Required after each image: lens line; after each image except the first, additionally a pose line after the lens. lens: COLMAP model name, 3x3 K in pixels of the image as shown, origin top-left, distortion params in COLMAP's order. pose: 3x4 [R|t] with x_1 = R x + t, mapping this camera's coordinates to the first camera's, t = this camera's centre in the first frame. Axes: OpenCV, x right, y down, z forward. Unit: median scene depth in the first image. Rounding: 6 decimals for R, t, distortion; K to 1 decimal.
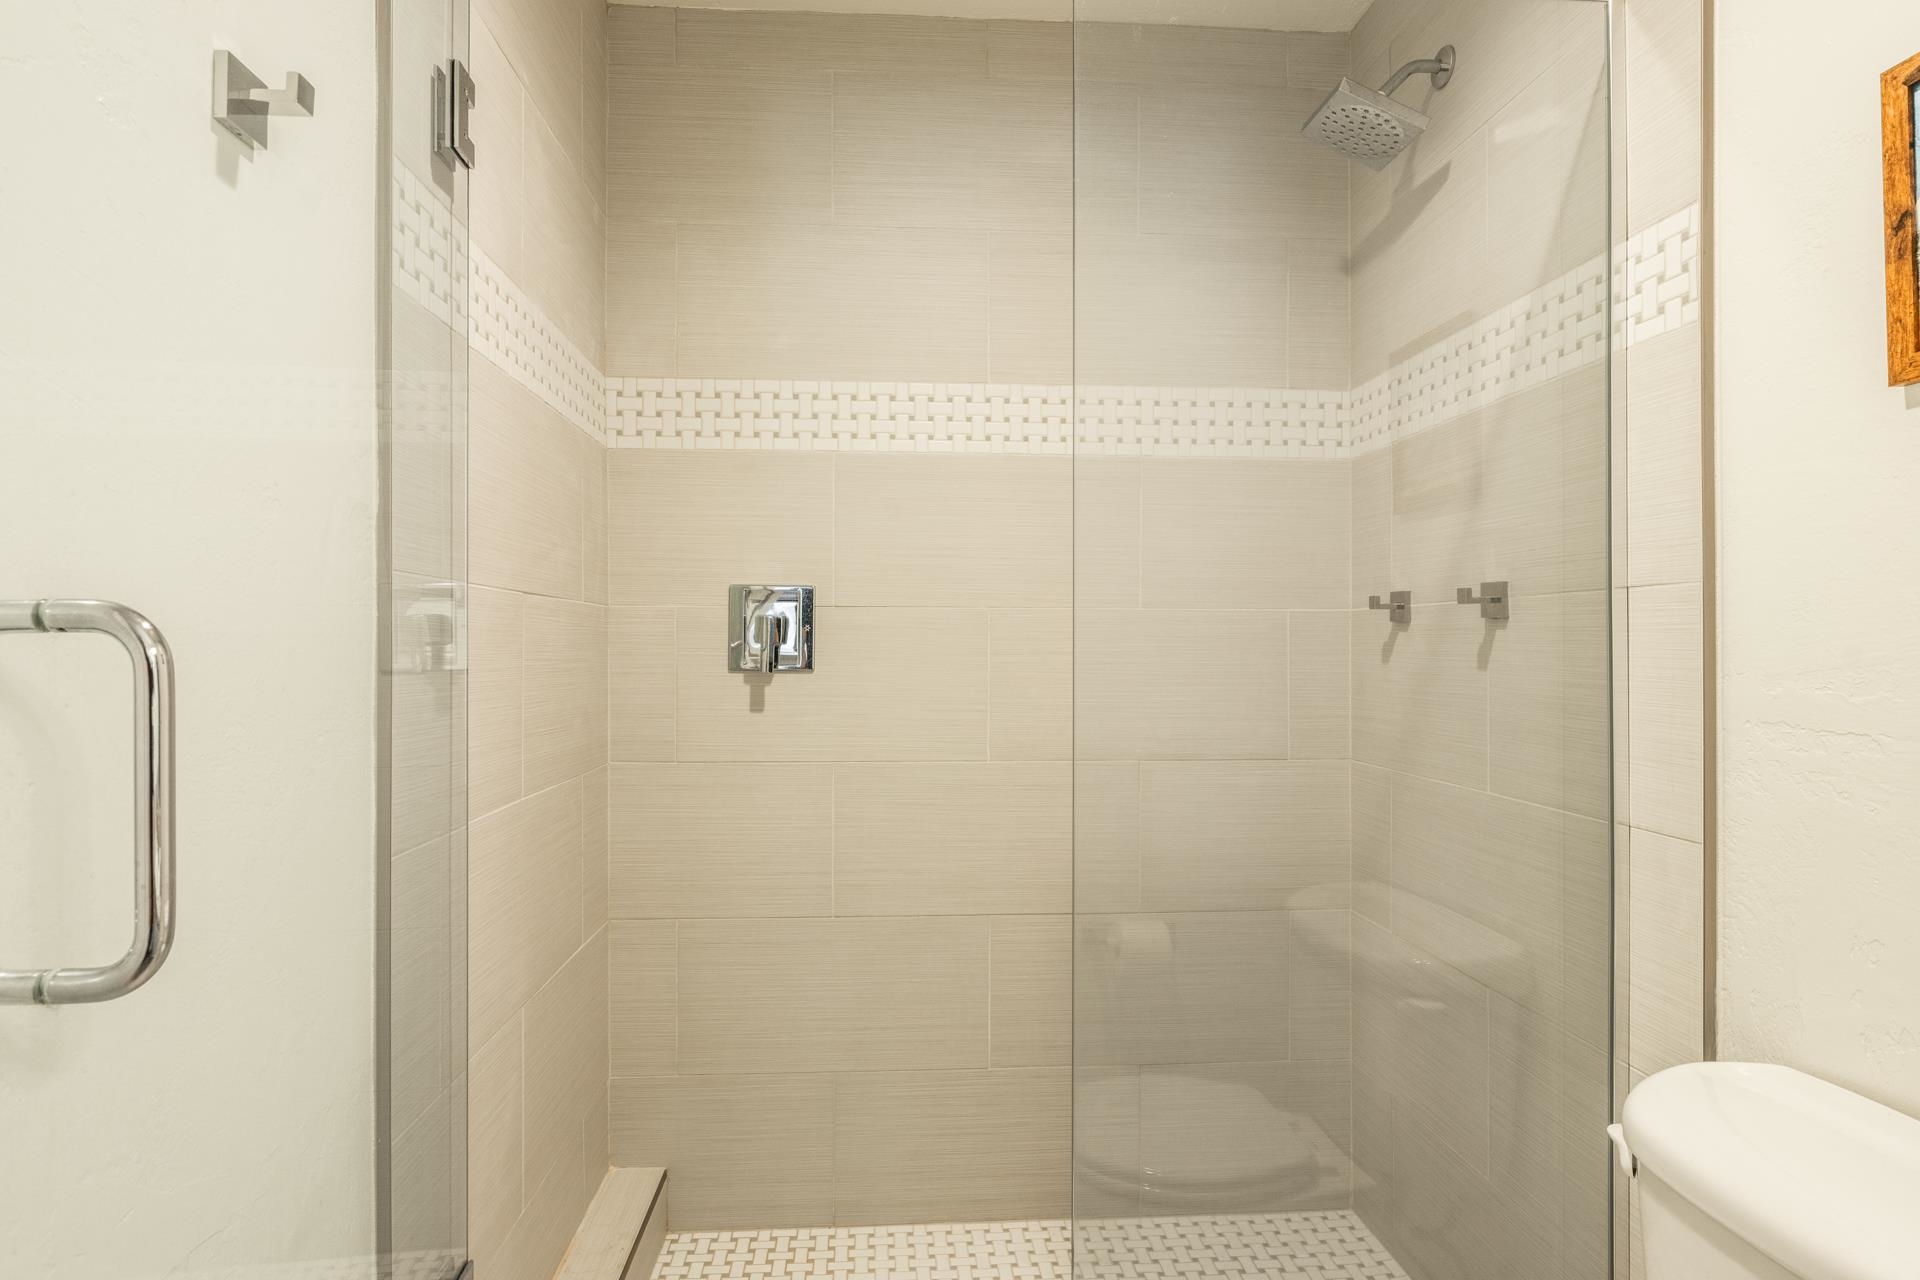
lens RADIAL K [[1034.8, 0, 959.8], [0, 1034.8, 648.2], [0, 0, 1]] dist [-0.001765, -0.001208]
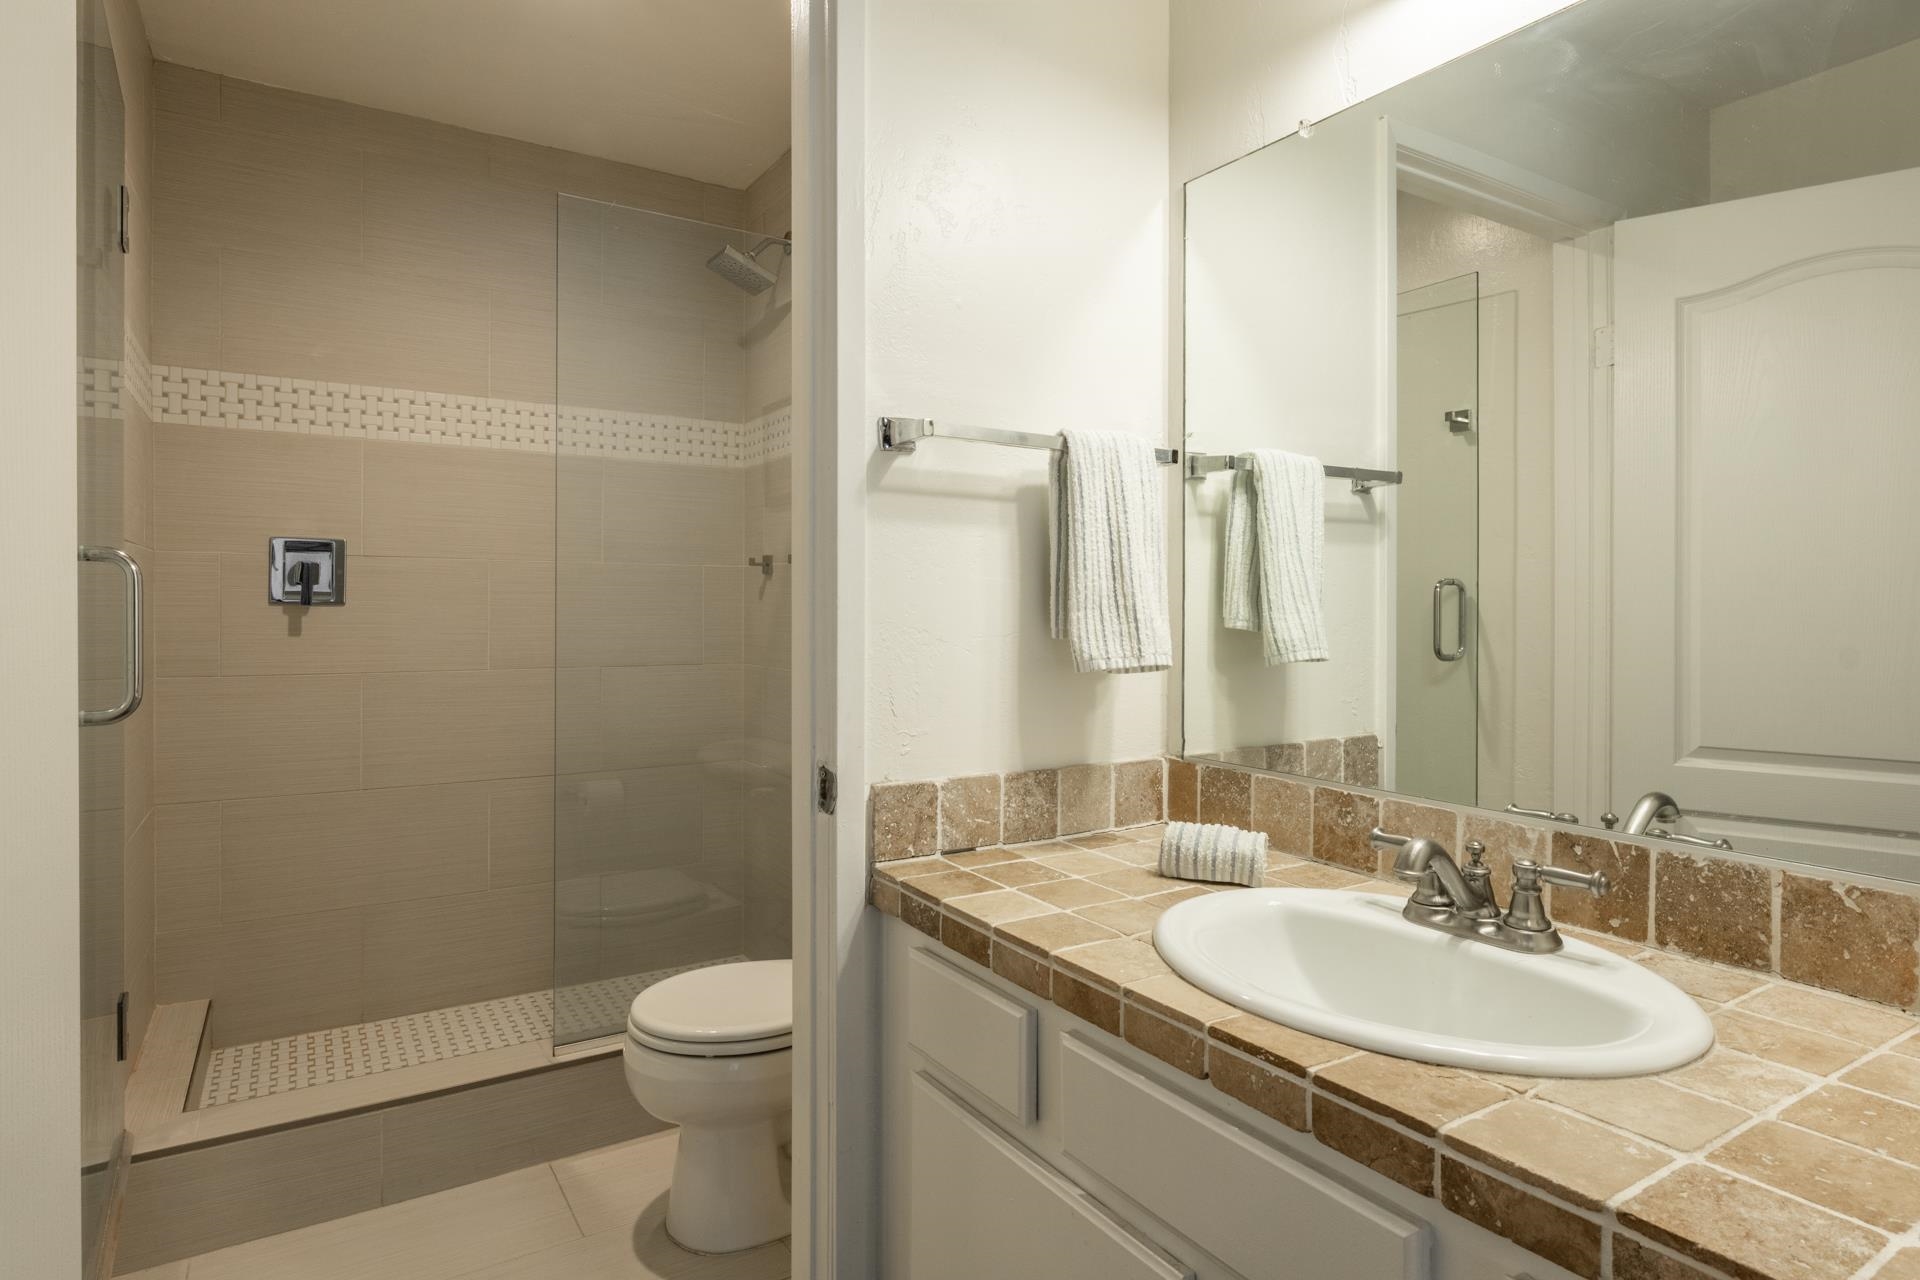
lens RADIAL K [[1025.7, 0, 938.5], [0, 1025.7, 608.9], [0, 0, 1]] dist [-0.009798, -0.000341]
pose [[0.891664, 0.001214, 0.452696, -0.056344], [-0.005087, 0.999960, 0.007337, 0.014510], [-0.452669, -0.008845, 0.891635, -0.500939]]
